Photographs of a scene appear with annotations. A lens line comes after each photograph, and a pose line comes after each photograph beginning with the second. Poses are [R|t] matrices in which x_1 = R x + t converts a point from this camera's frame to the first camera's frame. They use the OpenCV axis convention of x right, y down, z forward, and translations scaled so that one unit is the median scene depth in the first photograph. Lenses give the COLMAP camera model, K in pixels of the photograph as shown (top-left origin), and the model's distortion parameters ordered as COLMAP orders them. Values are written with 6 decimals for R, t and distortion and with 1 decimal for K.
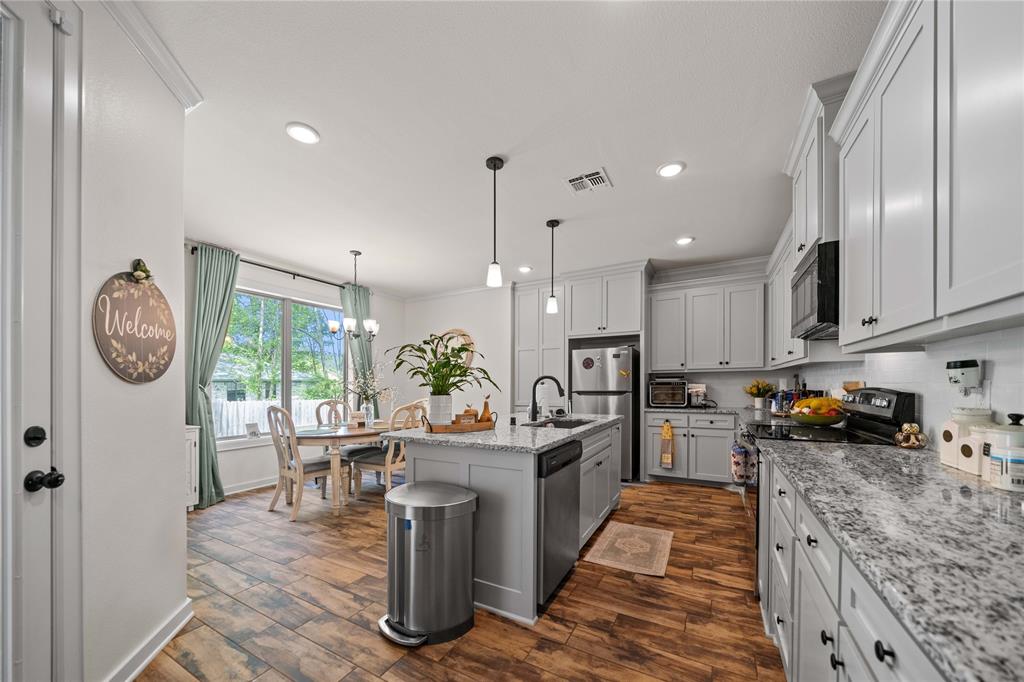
lens RADIAL K [[373.2, 0, 520.6], [0, 373.2, 393.3], [0, 0, 1]] dist [-0.002765, -0.000064]
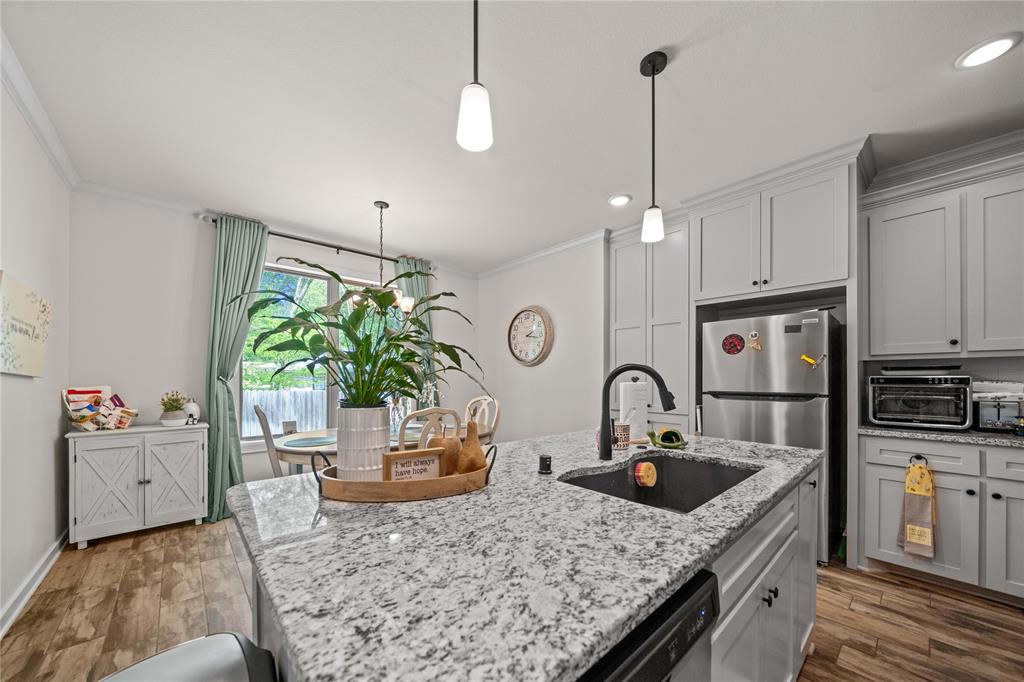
lens RADIAL K [[372.9, 0, 505.6], [0, 372.9, 374.6], [0, 0, 1]] dist [-0.007602, 0.000004]
pose [[0.934869, 0.005023, -0.354958, 0.072730], [-0.014949, 0.999570, -0.025227, -0.016747], [0.354679, 0.028890, 0.934542, 0.437073]]
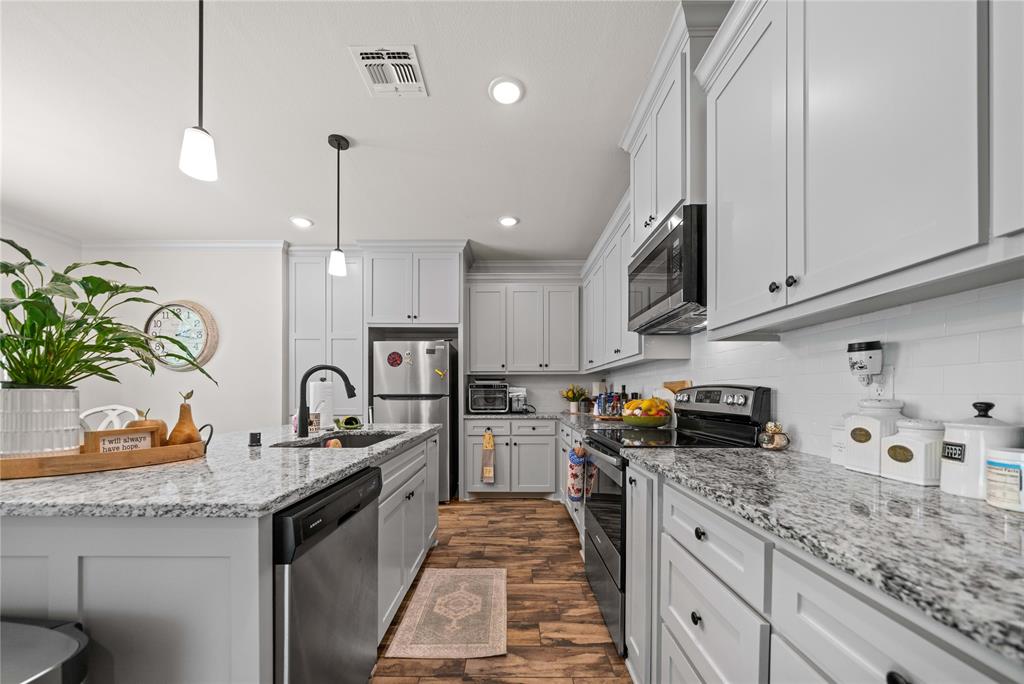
lens RADIAL K [[372.0, 0, 518.9], [0, 372.0, 400.5], [0, 0, 1]] dist [-0.007472, -0.000002]
pose [[0.879676, -0.001019, 0.475572, 0.050051], [0.004267, 0.999974, -0.005750, 0.015999], [-0.475554, 0.007087, 0.879658, 0.244320]]
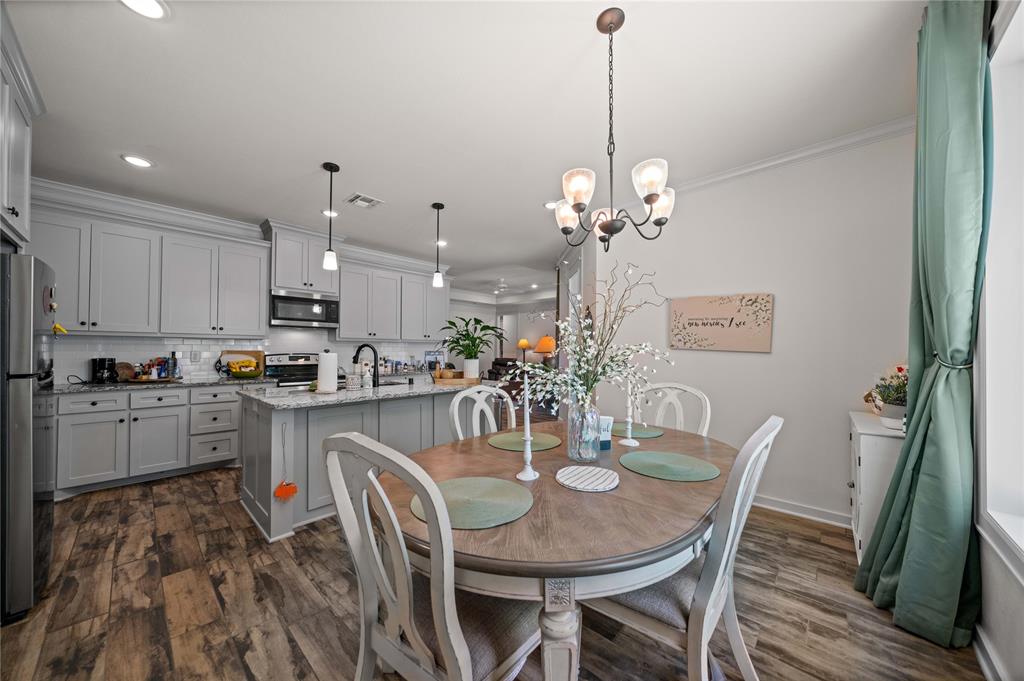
lens RADIAL K [[356.8, 0, 510.1], [0, 356.8, 343.1], [0, 0, 1]] dist [-0.005813, -0.000010]
pose [[-0.964486, 0.007807, 0.264018, -0.513771], [0.008266, 0.999966, 0.000626, -0.040215], [-0.264004, 0.002786, -0.964518, 1.614414]]
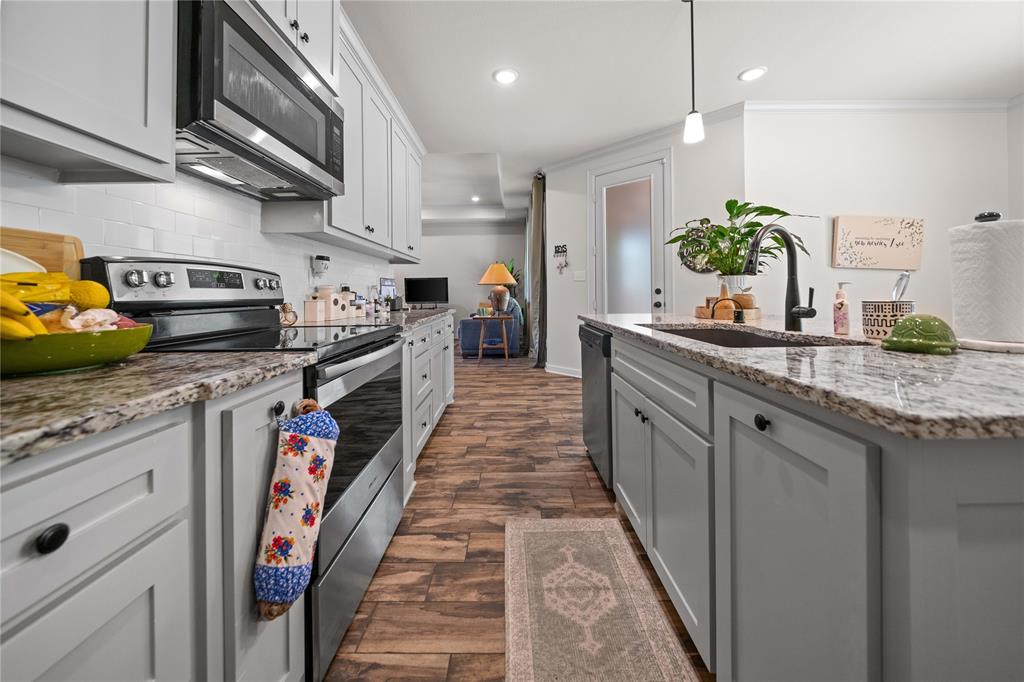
lens RADIAL K [[366.1, 0, 511.7], [0, 366.1, 288.9], [0, 0, 1]] dist [-0.001074, -0.000026]
pose [[-0.885787, 0.009538, -0.463994, 0.453406], [0.005900, 0.999939, 0.009292, 0.016892], [0.464054, 0.005493, -0.885790, 1.058126]]
